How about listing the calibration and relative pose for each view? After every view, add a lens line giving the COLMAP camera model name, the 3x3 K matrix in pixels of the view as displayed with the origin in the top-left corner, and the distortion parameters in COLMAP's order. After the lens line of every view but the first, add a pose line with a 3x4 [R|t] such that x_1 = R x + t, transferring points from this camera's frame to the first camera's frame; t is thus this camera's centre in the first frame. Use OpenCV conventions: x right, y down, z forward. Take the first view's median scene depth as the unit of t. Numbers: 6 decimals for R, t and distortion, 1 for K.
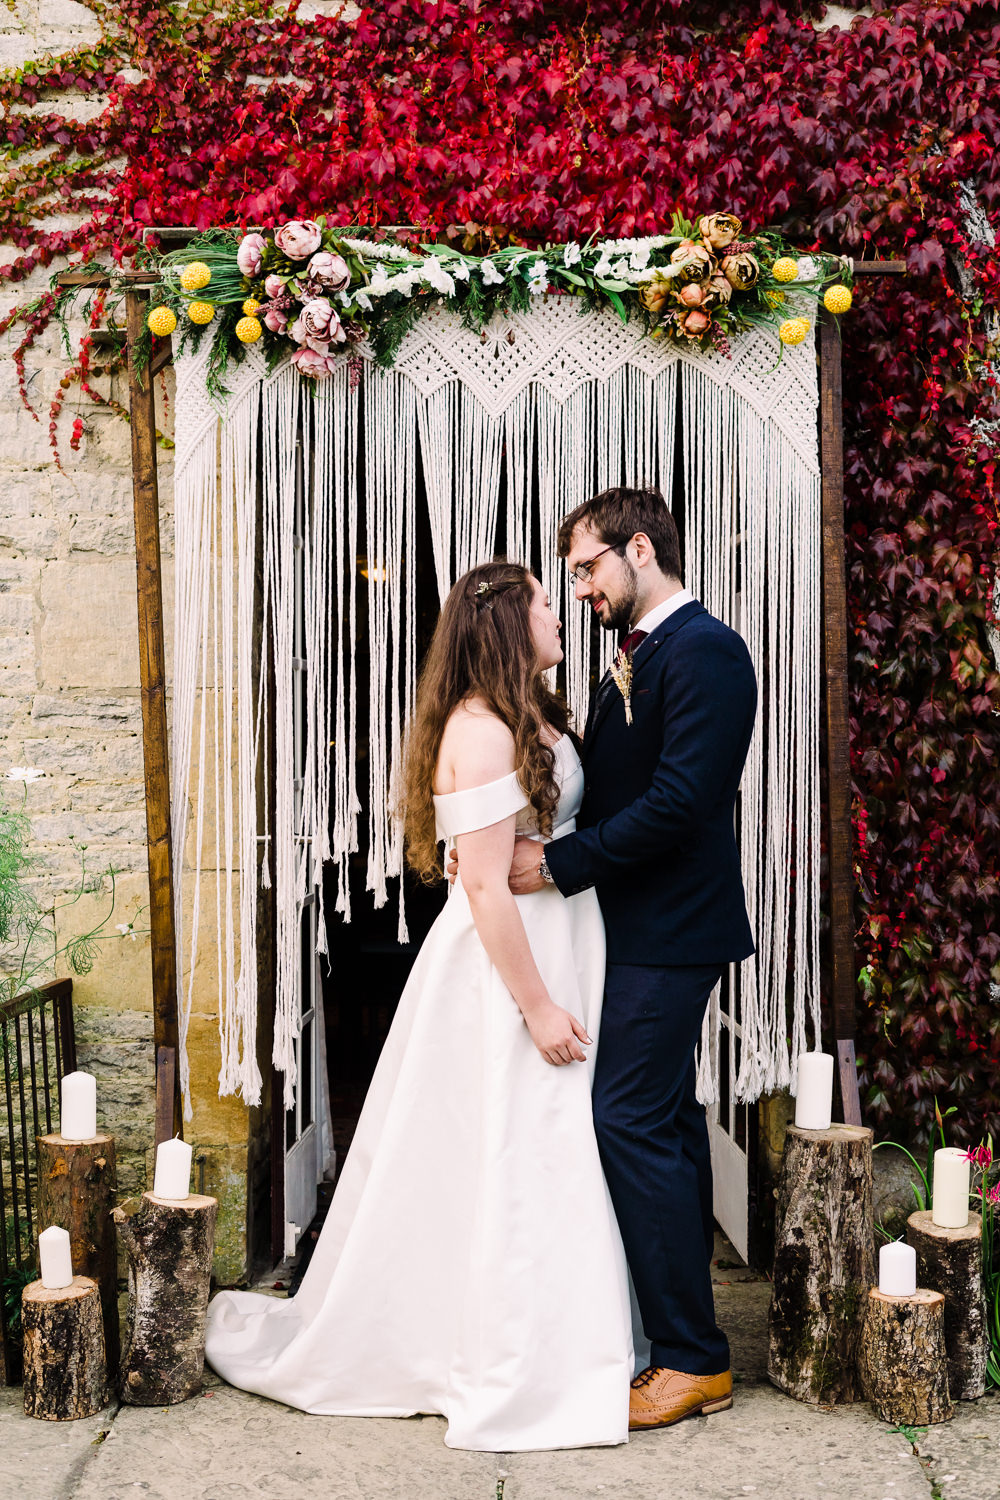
lens RADIAL K [[2161.0, 0, 500.0], [0, 2161.0, 750.0], [0, 0, 1]] dist [-0.034464, 0.022133]
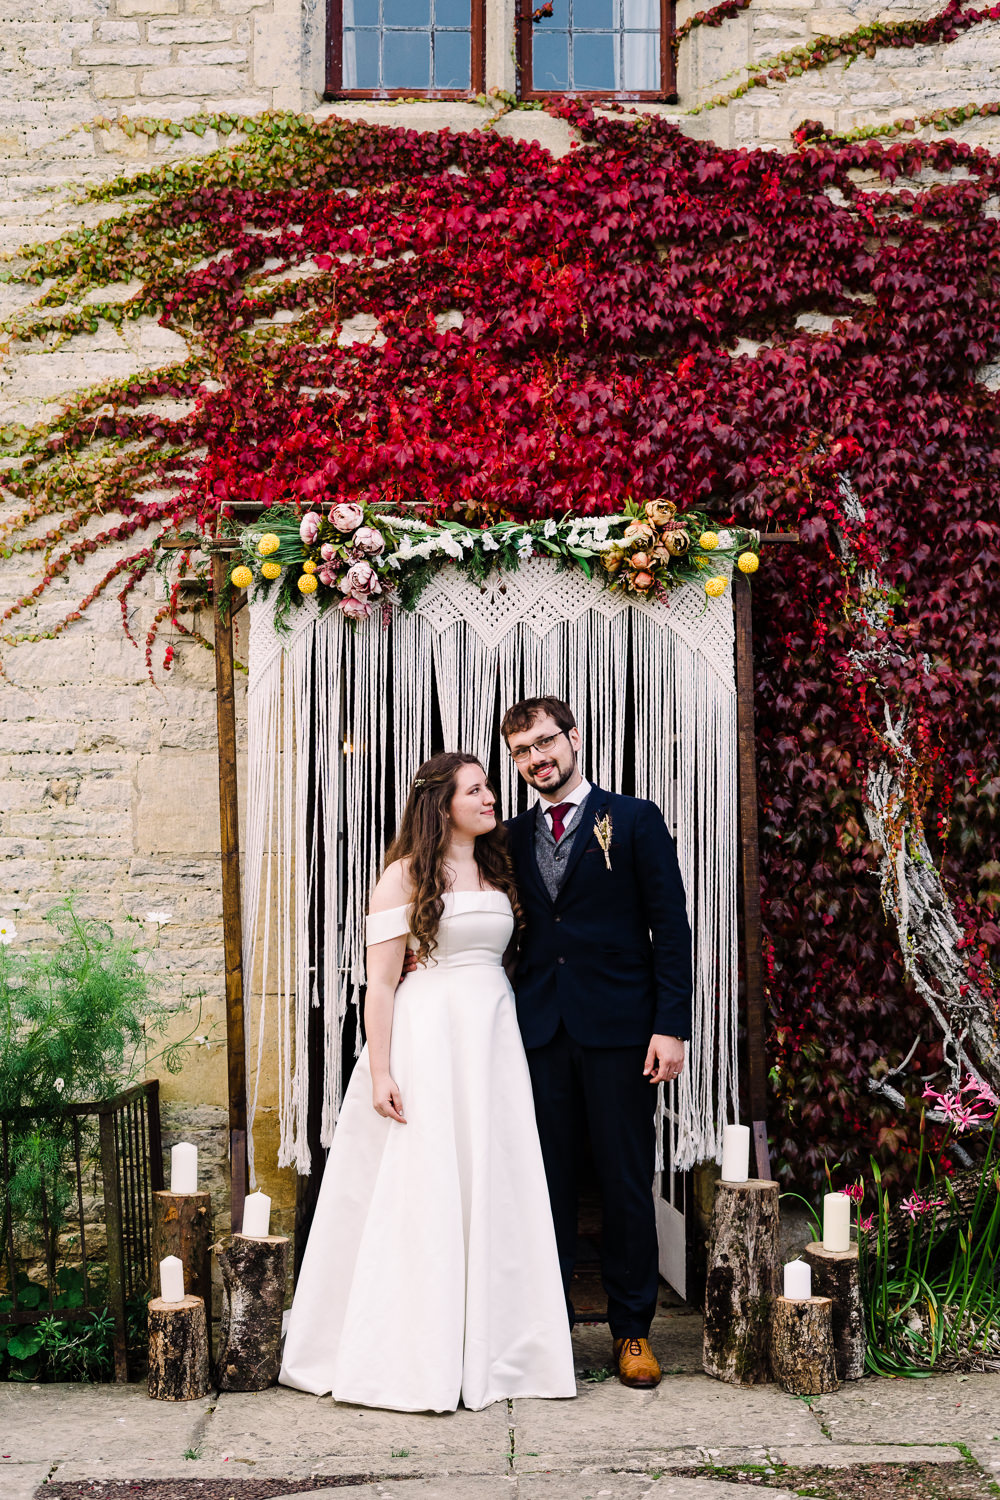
lens RADIAL K [[2161.0, 0, 500.0], [0, 2161.0, 750.0], [0, 0, 1]] dist [-0.034464, 0.022133]
pose [[0.999366, 0.001553, 0.035574, -0.043785], [0.001068, 0.997293, -0.073526, 0.005344], [-0.035591, 0.073517, 0.996659, -0.314132]]
